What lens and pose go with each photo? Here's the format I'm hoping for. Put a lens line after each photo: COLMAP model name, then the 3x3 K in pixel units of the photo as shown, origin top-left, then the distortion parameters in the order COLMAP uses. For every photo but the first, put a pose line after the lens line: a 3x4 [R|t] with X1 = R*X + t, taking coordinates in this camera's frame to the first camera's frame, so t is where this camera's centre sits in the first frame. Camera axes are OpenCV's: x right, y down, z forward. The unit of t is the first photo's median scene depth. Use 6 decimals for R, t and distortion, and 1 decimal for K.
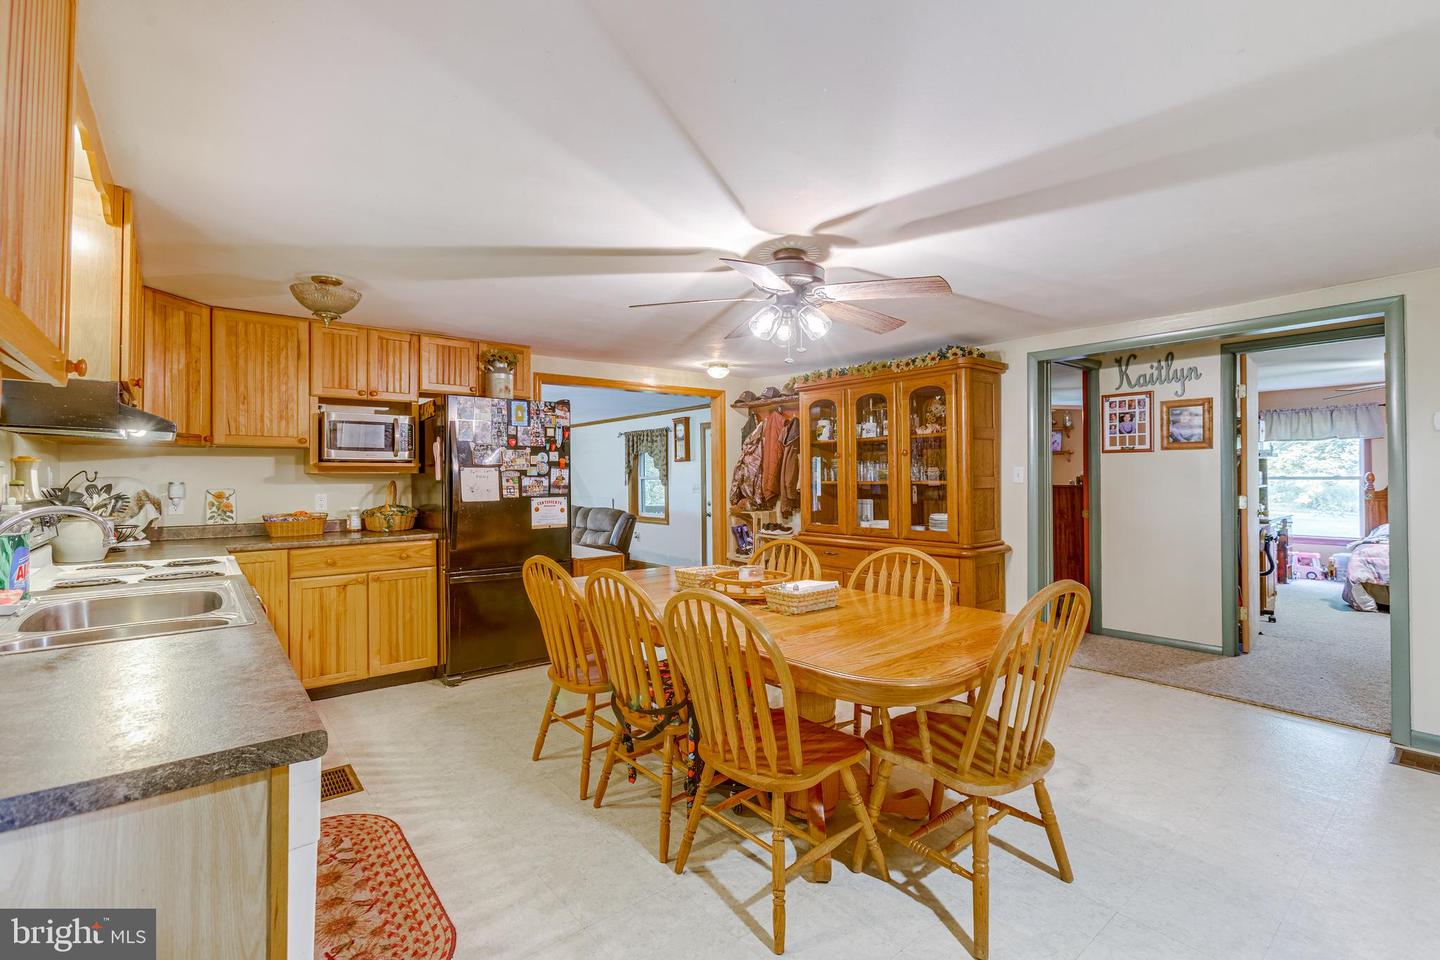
lens RADIAL K [[634.3, 0, 717.4], [0, 634.3, 465.7], [0, 0, 1]] dist [-0.001925, -0.000272]
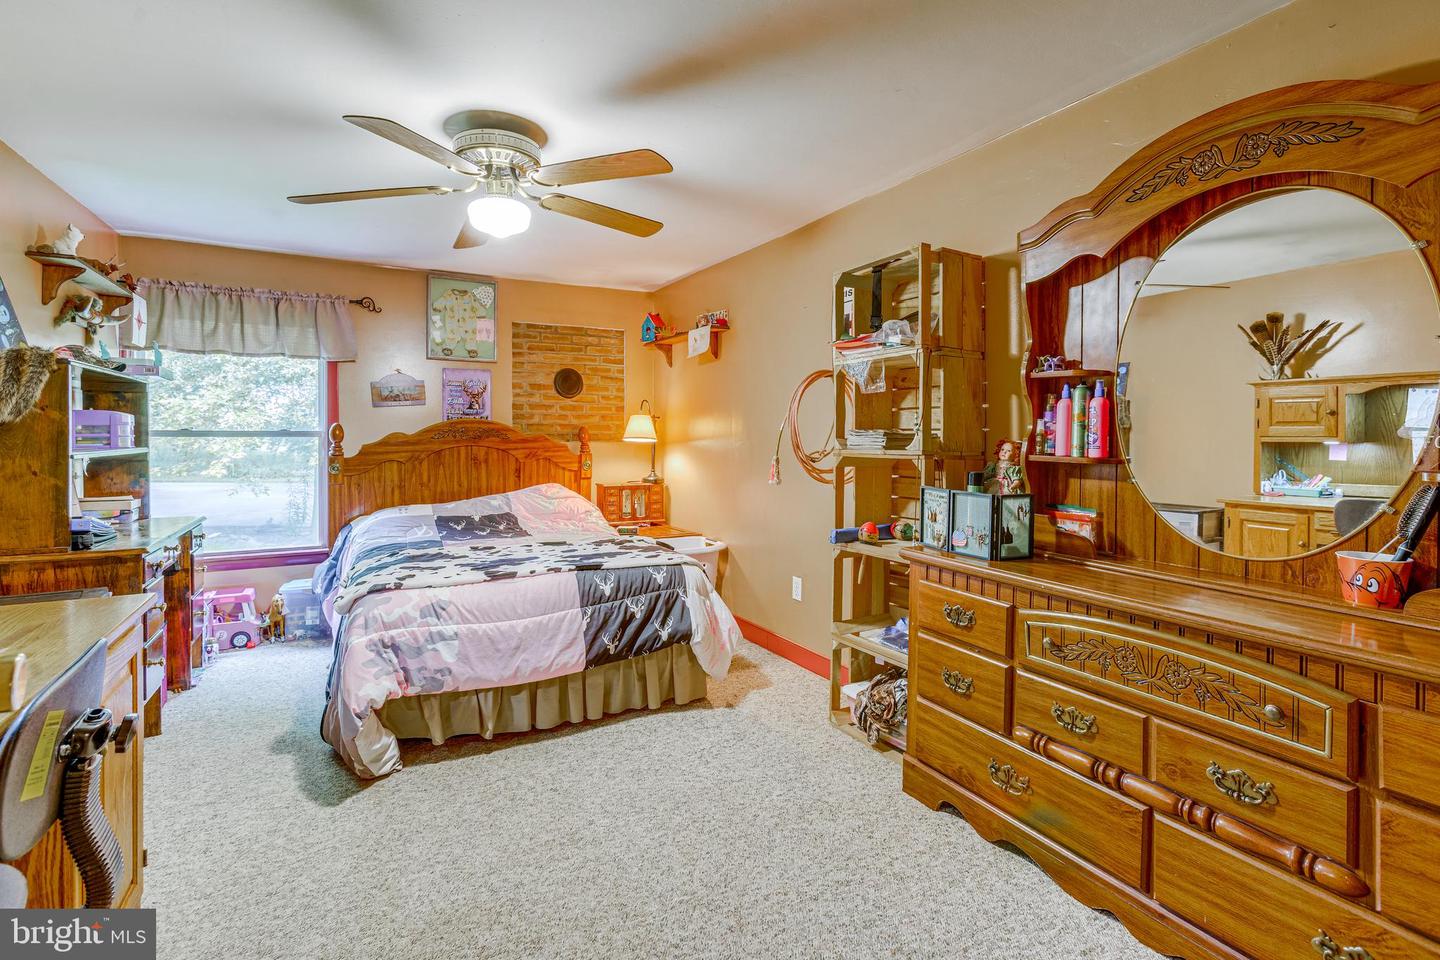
lens RADIAL K [[670.9, 0, 717.6], [0, 670.9, 454.2], [0, 0, 1]] dist [0.003458, -0.010023]
pose [[0.181226, -0.013543, 0.983348, 0.509449], [-0.022261, 0.999592, 0.017870, 0.019728], [-0.983189, -0.025129, 0.180851, 0.558214]]
